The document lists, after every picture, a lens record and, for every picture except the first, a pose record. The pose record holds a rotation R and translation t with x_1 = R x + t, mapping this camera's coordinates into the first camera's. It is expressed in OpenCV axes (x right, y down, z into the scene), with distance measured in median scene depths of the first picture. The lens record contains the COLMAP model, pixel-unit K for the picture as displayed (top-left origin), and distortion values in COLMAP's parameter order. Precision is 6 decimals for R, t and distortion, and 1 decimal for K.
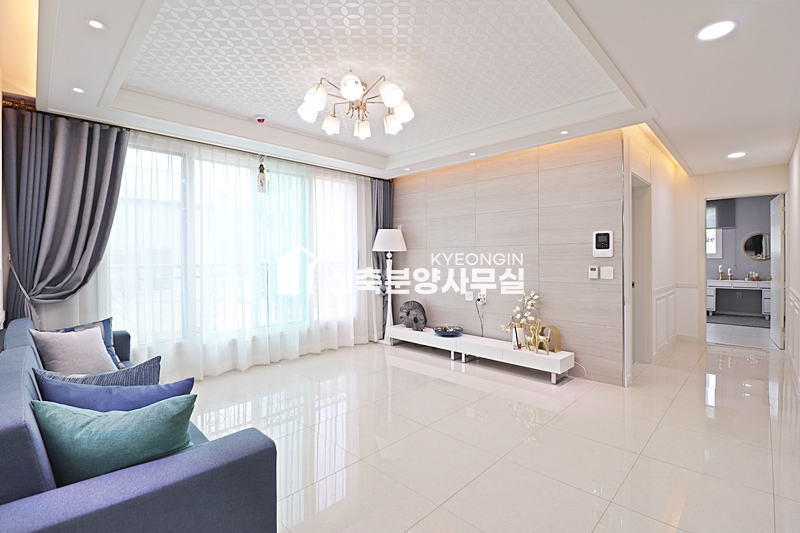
lens RADIAL K [[369.9, 0, 400.0], [0, 369.9, 259.1], [0, 0, 1]] dist [-0.016446, -0.000774]
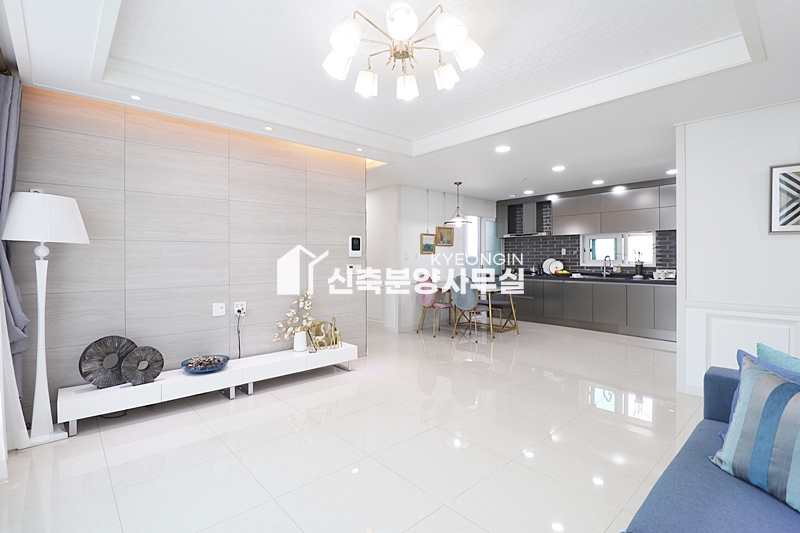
lens RADIAL K [[383.0, 0, 401.7], [0, 383.0, 257.7], [0, 0, 1]] dist [0.000993, -0.000091]
pose [[0.056920, 0.007432, 0.998351, -0.650103], [0.007729, 0.999939, -0.007885, 0.007357], [-0.998349, 0.008165, 0.056859, 0.694876]]
